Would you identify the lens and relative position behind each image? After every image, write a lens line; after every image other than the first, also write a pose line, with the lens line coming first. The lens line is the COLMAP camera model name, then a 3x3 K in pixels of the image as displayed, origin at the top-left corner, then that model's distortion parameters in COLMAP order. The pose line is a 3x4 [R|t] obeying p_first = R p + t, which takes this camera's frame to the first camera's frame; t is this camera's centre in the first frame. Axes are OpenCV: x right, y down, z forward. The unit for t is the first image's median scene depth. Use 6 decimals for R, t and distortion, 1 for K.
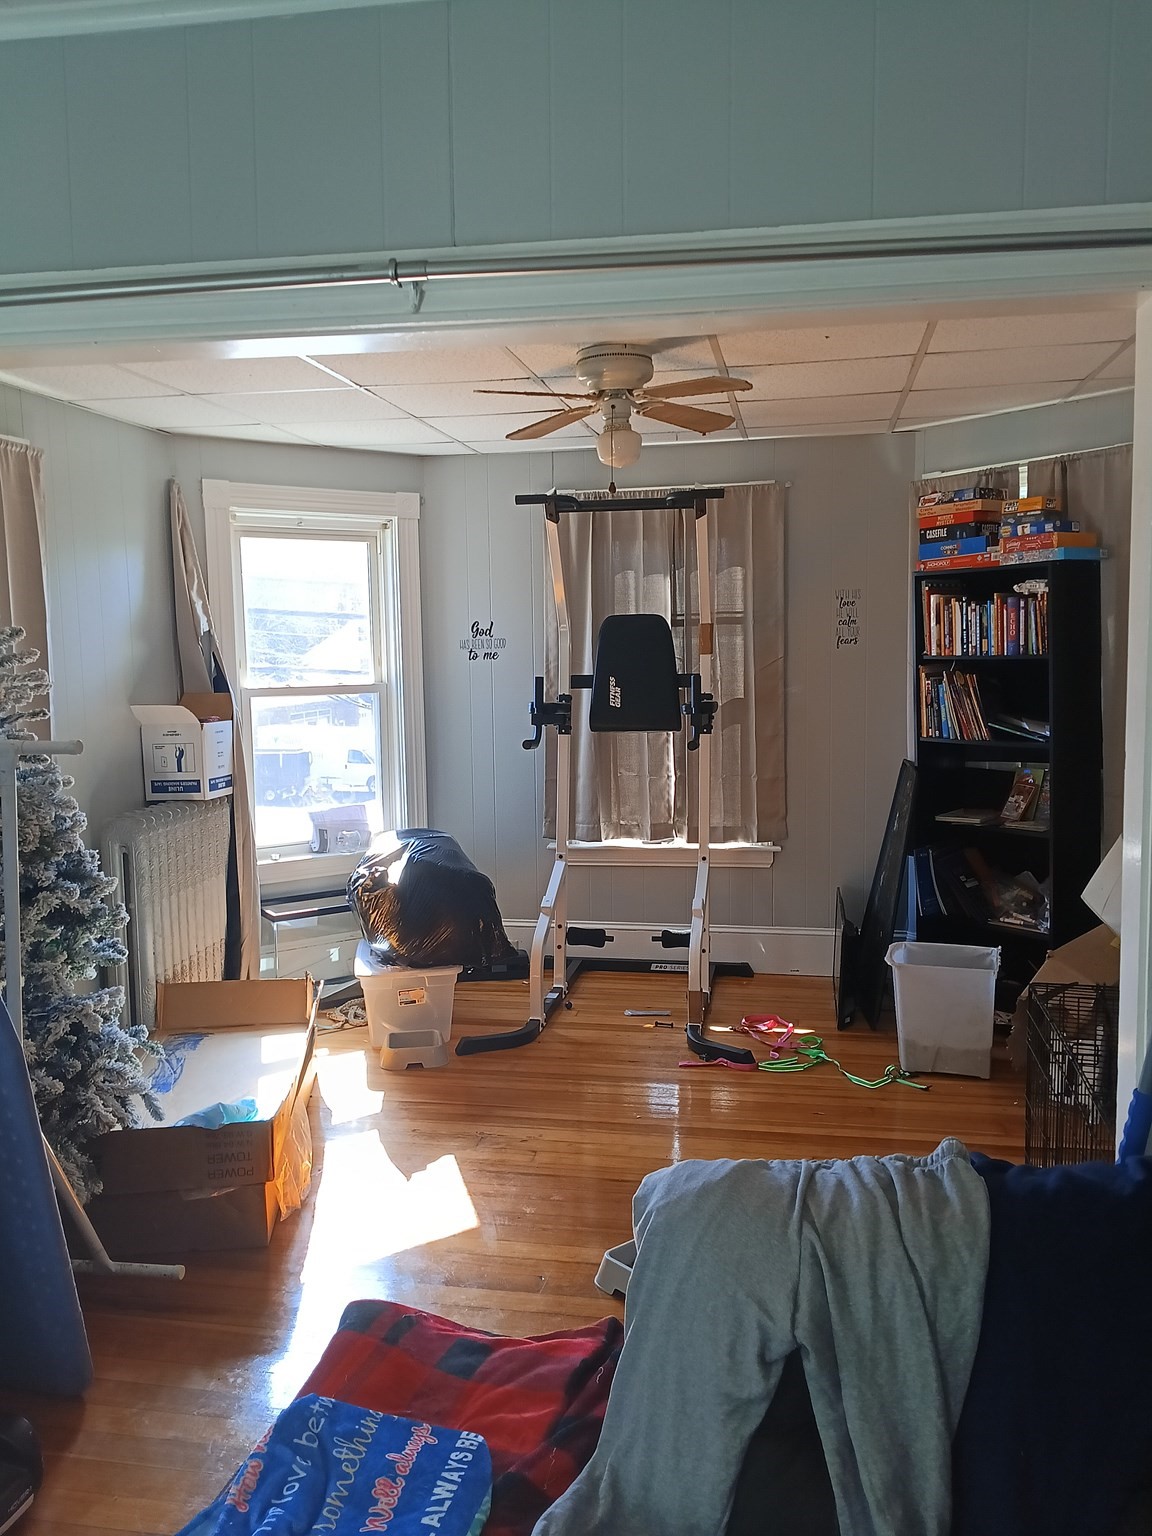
lens RADIAL K [[1247.2, 0, 576.8], [0, 1247.2, 768.5], [0, 0, 1]] dist [0.066868, -0.098472]
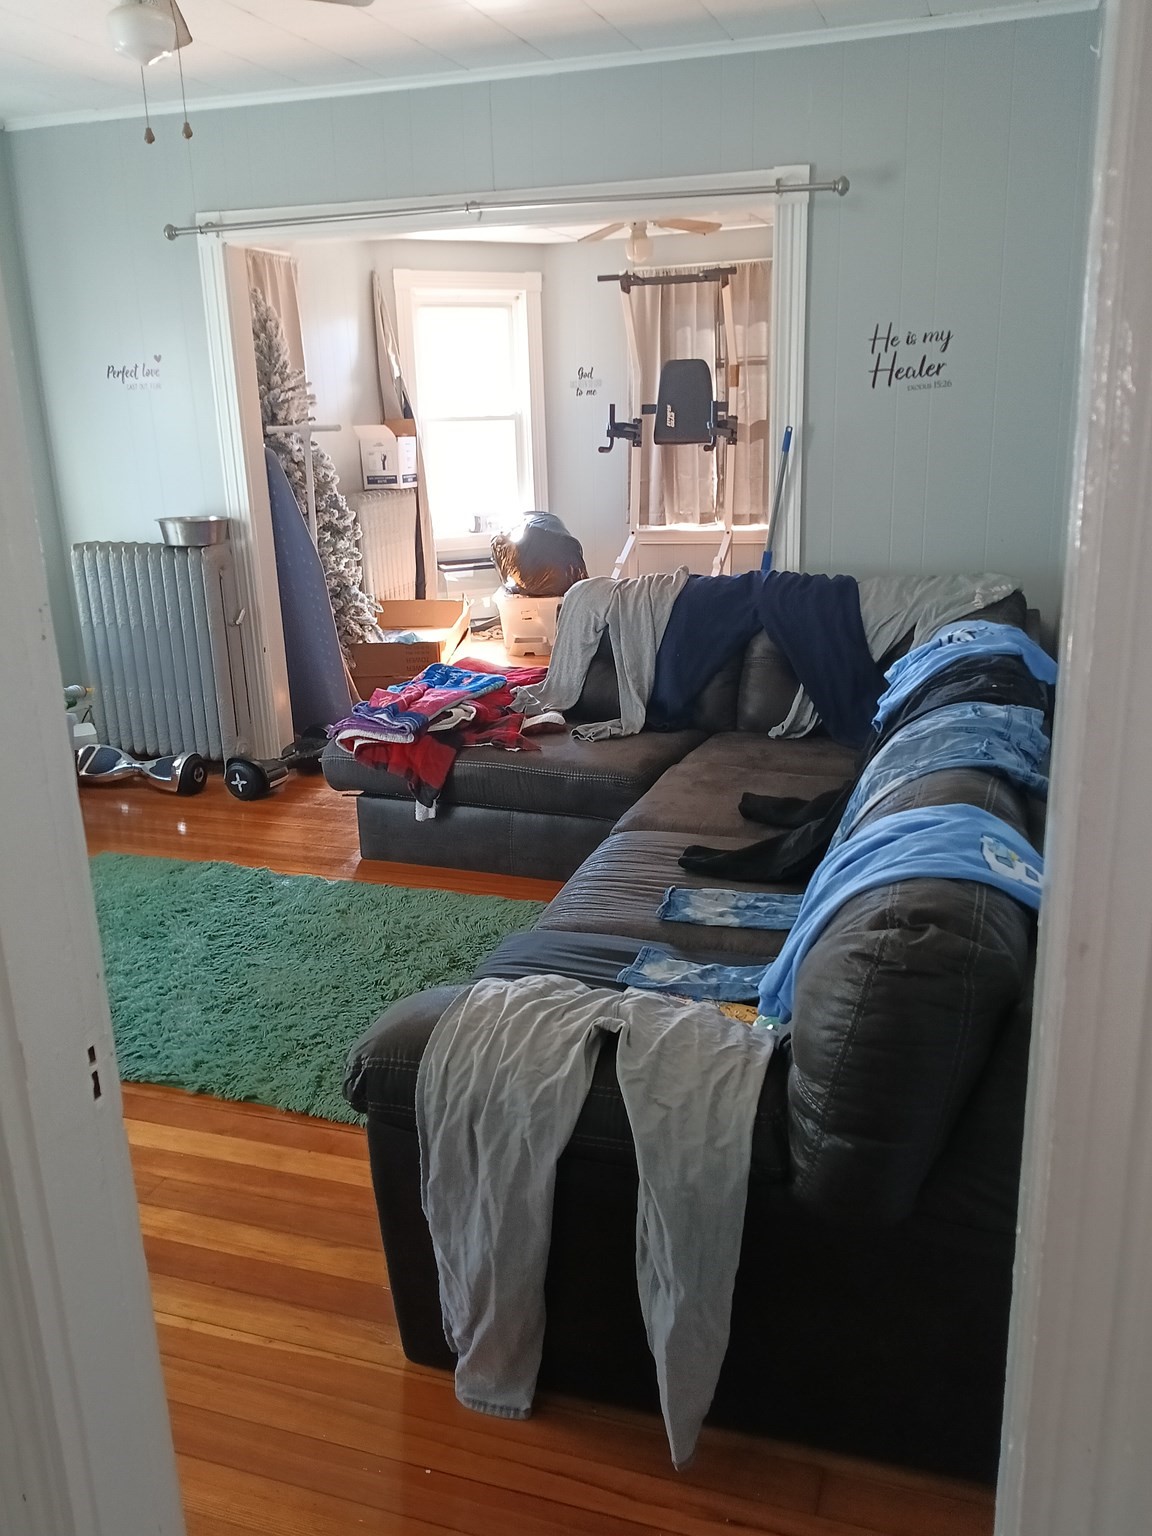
lens RADIAL K [[1247.2, 0, 578.2], [0, 1247.2, 775.1], [0, 0, 1]] dist [0.066868, -0.098472]
pose [[0.988569, 0.029877, -0.147777, 0.159831], [-0.001528, 0.982104, 0.188333, 0.078483], [0.150759, -0.185955, 0.970924, -0.534721]]
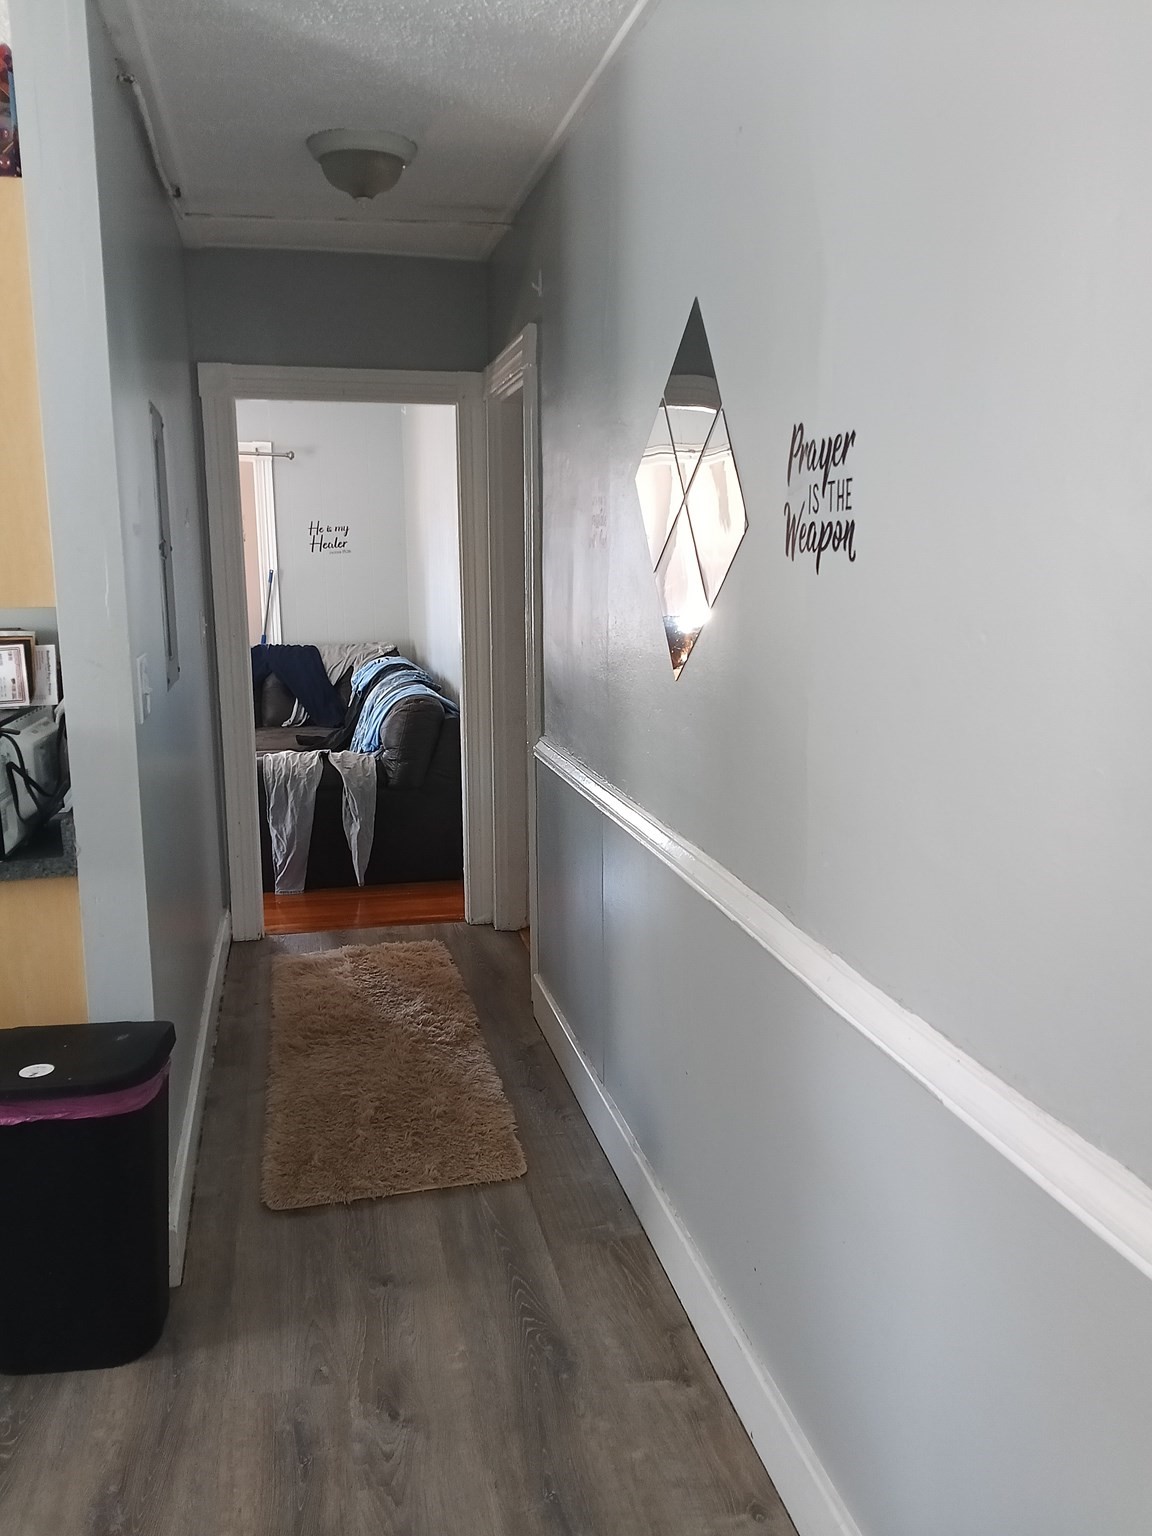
lens RADIAL K [[1247.2, 0, 580.0], [0, 1247.2, 765.5], [0, 0, 1]] dist [0.066868, -0.098472]
pose [[0.923285, -0.054576, 0.380220, -0.296351], [0.028898, 0.996919, 0.072922, 0.211225], [-0.383028, -0.056340, 0.922017, -1.934782]]
